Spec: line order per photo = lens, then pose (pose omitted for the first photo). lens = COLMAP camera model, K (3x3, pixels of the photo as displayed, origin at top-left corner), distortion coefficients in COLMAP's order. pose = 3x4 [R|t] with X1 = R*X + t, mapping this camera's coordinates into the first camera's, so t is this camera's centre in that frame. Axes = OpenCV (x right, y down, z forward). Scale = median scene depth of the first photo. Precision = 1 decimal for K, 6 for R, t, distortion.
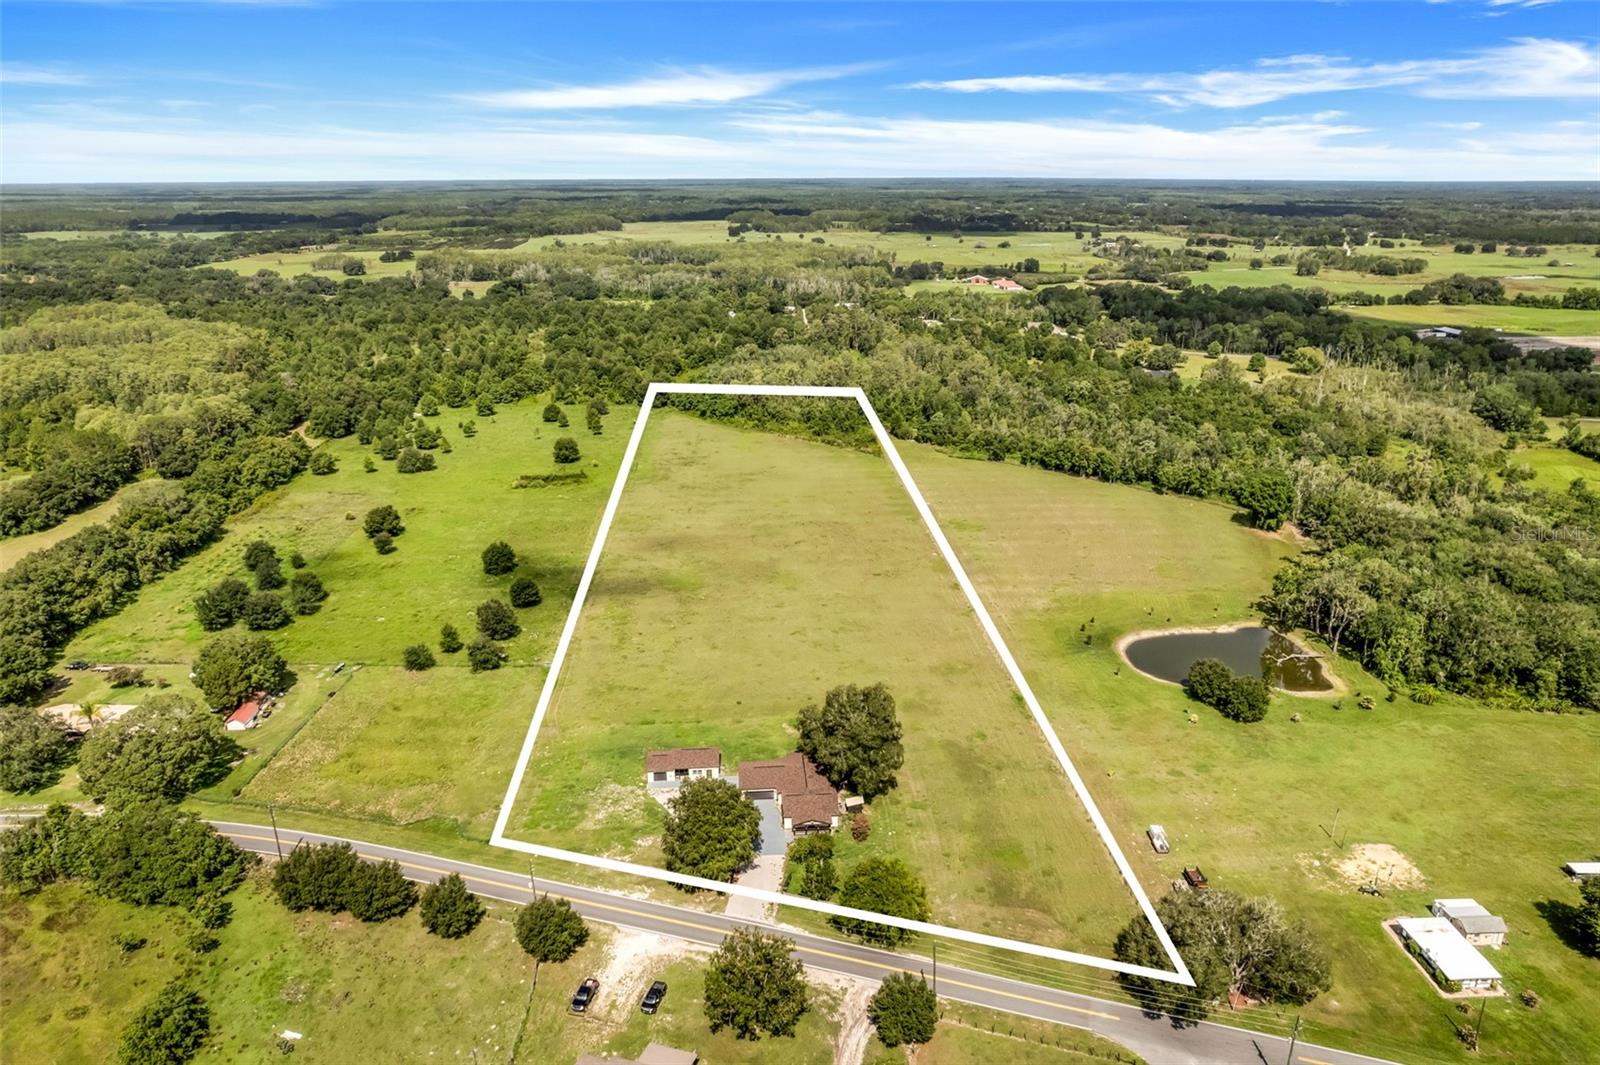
lens RADIAL K [[1042.5, 0, 813.3], [0, 1042.5, 532.7], [0, 0, 1]] dist [-0.085239, 0.079393]
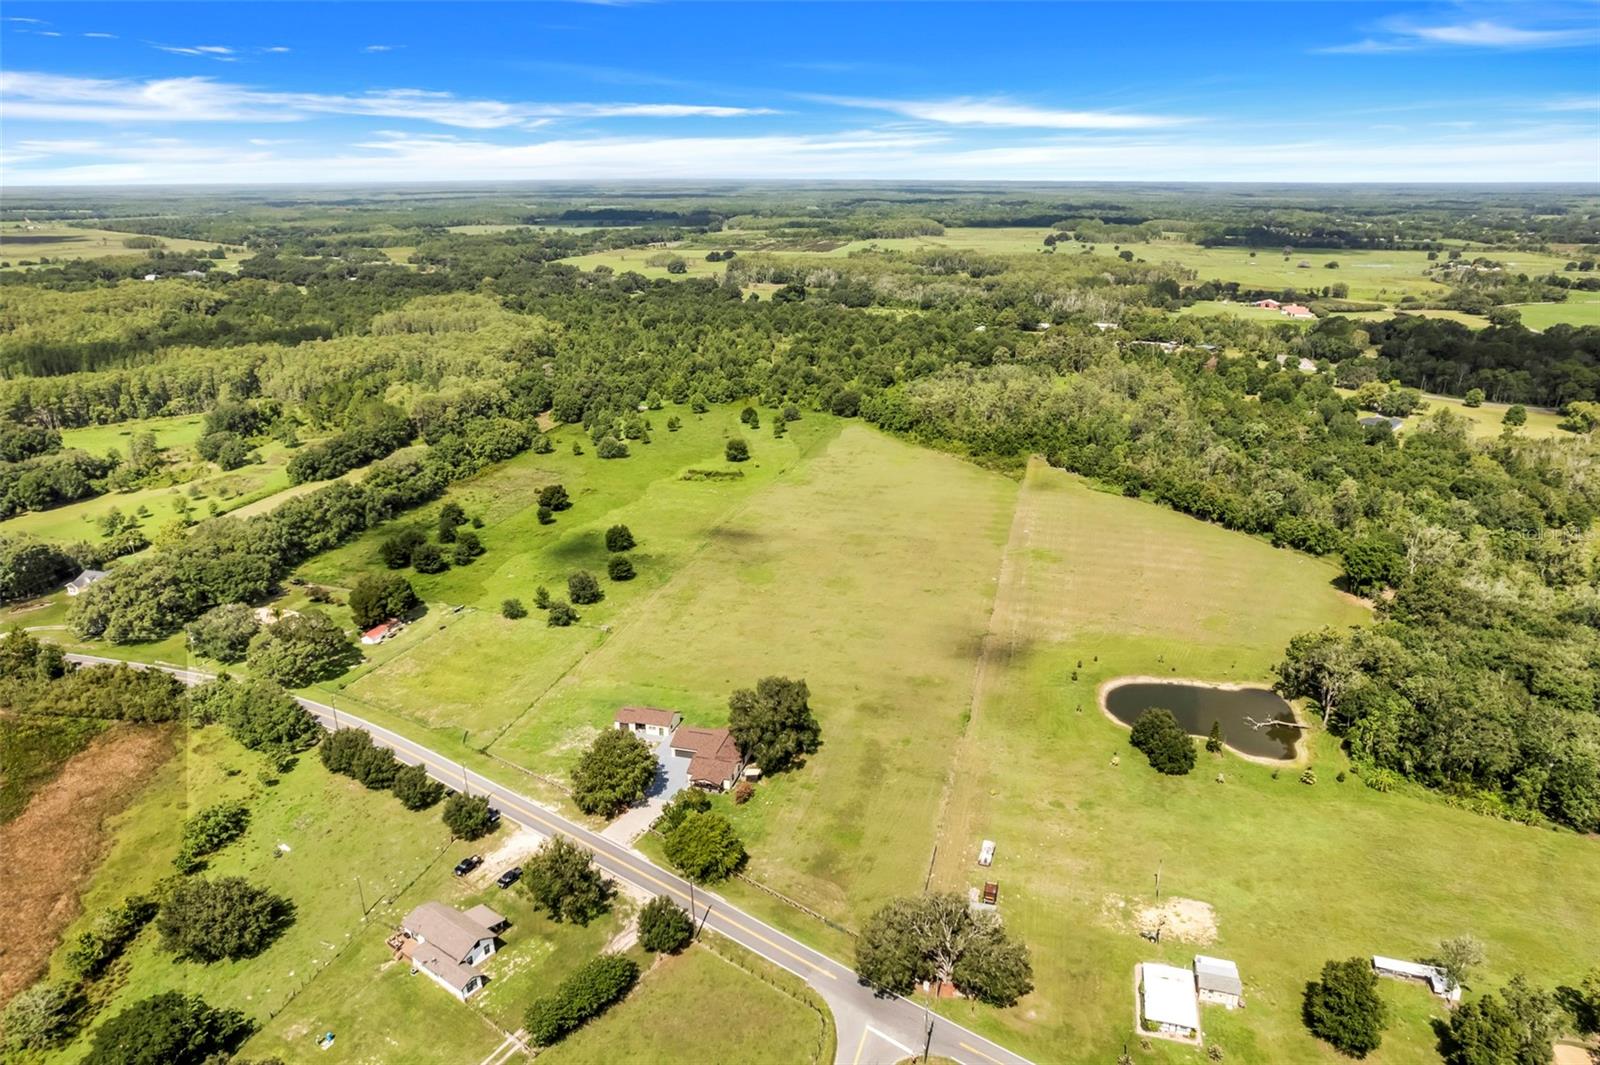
lens RADIAL K [[1042.5, 0, 813.3], [0, 1042.5, 532.7], [0, 0, 1]] dist [-0.085239, 0.079393]
pose [[0.945106, 0.107494, -0.308576, 0.220720], [-0.107424, 0.994063, 0.017269, -0.020801], [0.308601, 0.016828, 0.951043, -0.056574]]
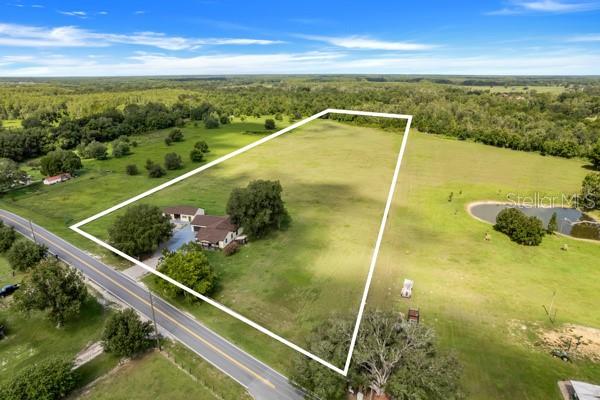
lens RADIAL K [[391.0, 0, 305.0], [0, 391.0, 200.1], [0, 0, 1]] dist [-0.085239, 0.079393]
pose [[0.934235, 0.110878, -0.338985, 0.176469], [-0.117147, 0.993113, 0.001980, 0.090844], [0.336870, 0.037862, 0.940790, 0.209970]]
